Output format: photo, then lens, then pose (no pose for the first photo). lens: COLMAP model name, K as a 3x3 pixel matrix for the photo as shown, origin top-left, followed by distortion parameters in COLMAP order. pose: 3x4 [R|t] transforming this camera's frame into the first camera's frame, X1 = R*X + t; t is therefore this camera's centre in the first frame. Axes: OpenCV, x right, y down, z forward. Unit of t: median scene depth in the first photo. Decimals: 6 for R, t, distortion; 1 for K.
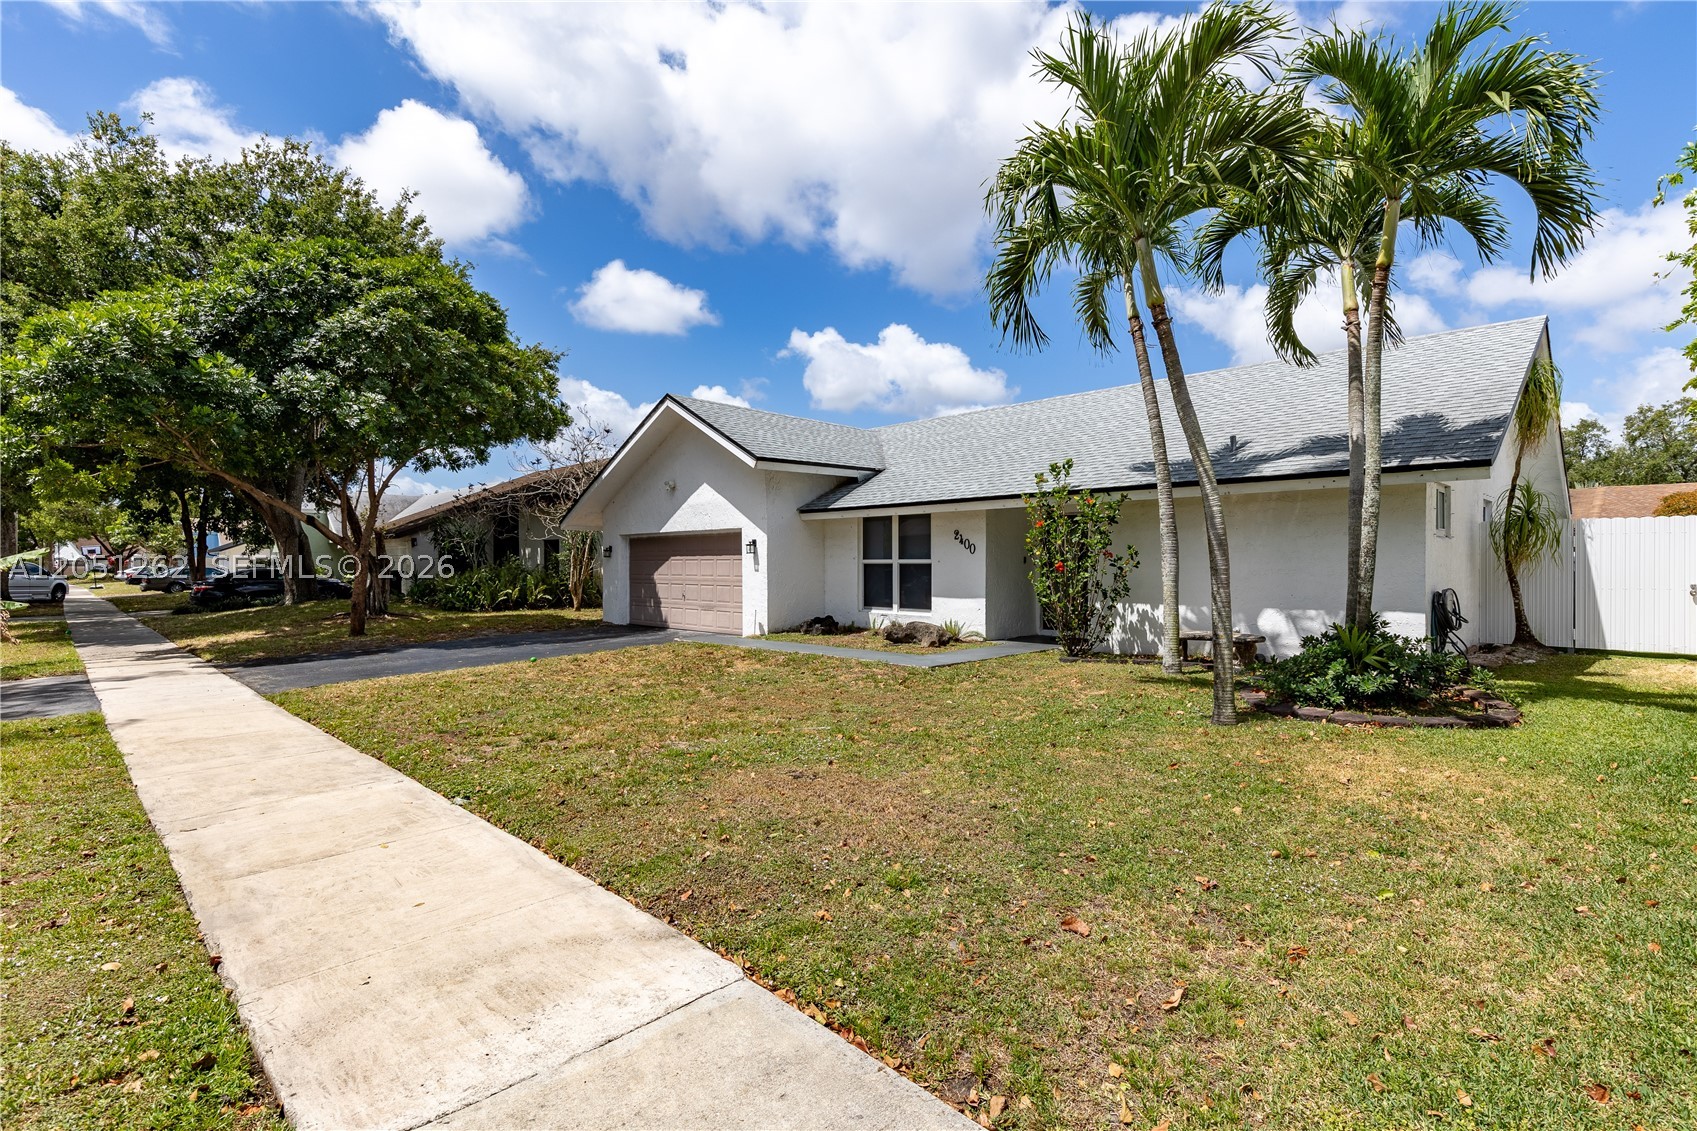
lens RADIAL K [[829.5, 0, 848.5], [0, 829.5, 565.5], [0, 0, 1]] dist [-0.002508, -0.000282]
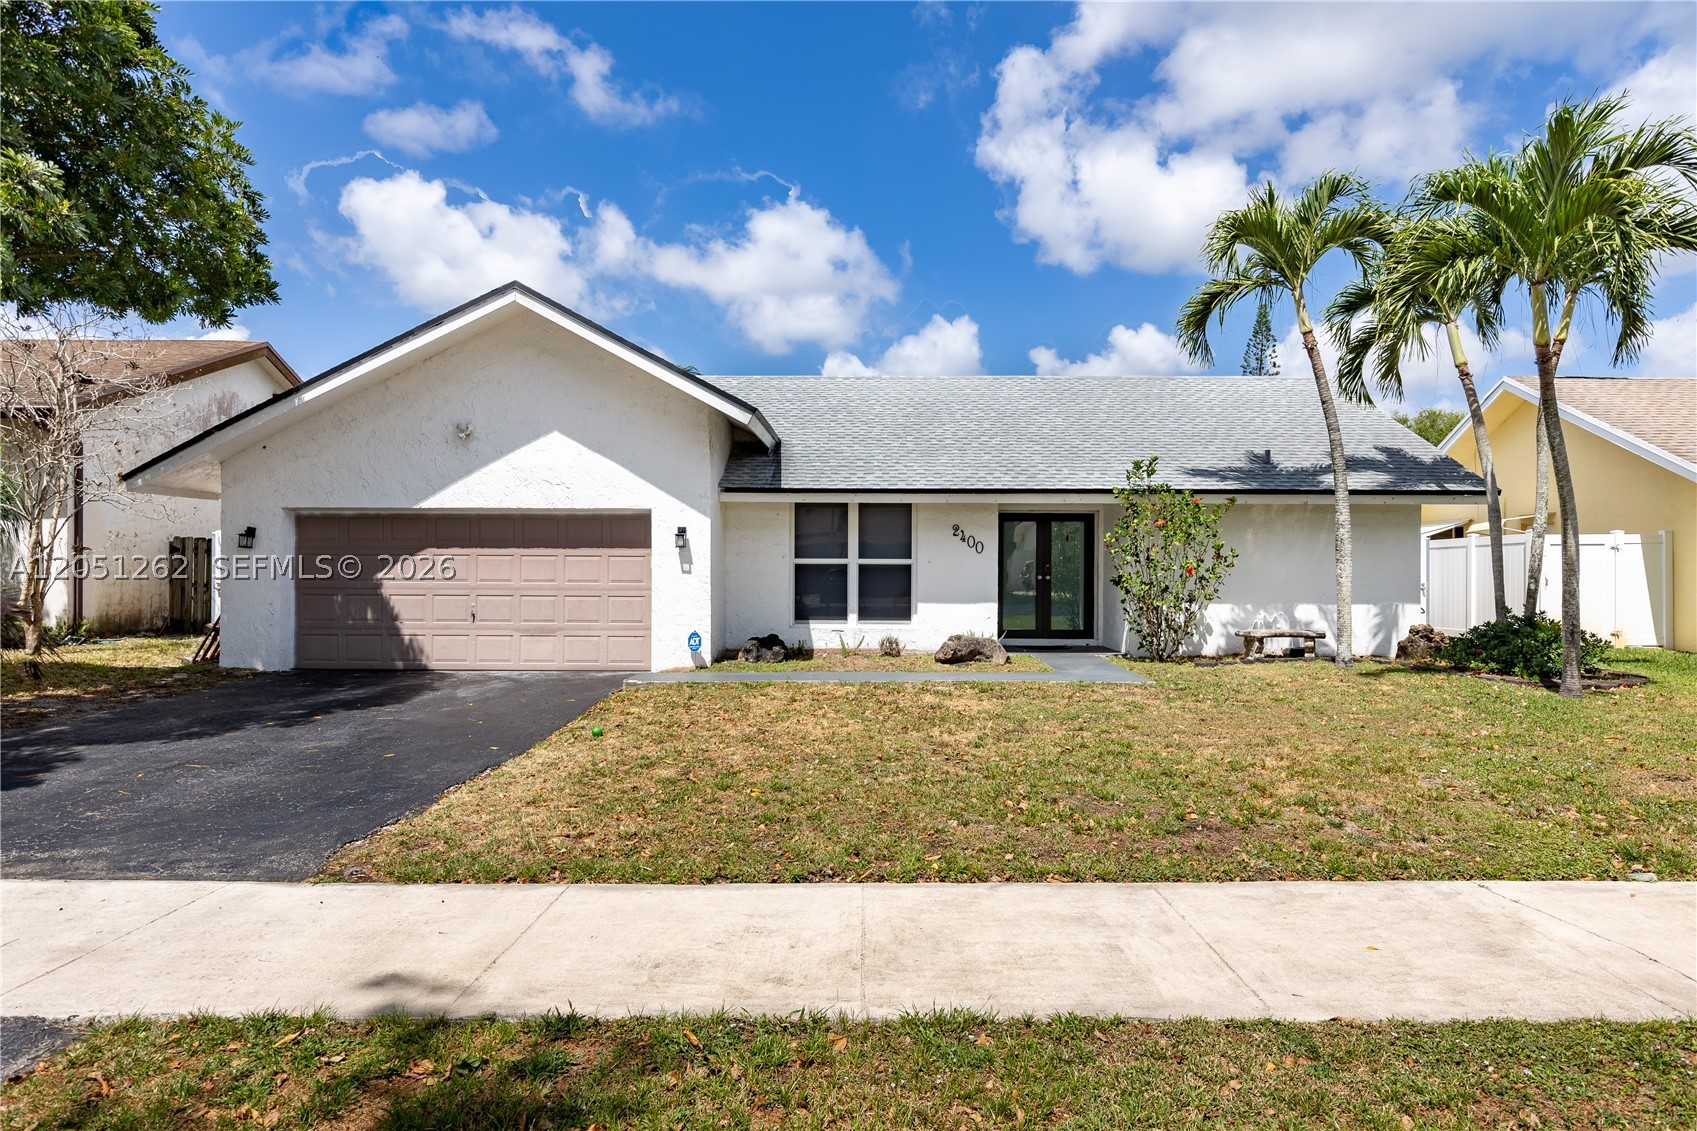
lens RADIAL K [[993.6, 0, 848.5], [0, 993.6, 565.5], [0, 0, 1]] dist [0.000569, 0.000477]
pose [[0.687650, 0.005199, 0.726024, -0.638875], [-0.003218, 0.999986, -0.004113, 0.003256], [-0.726035, 0.000493, 0.687657, 0.355998]]
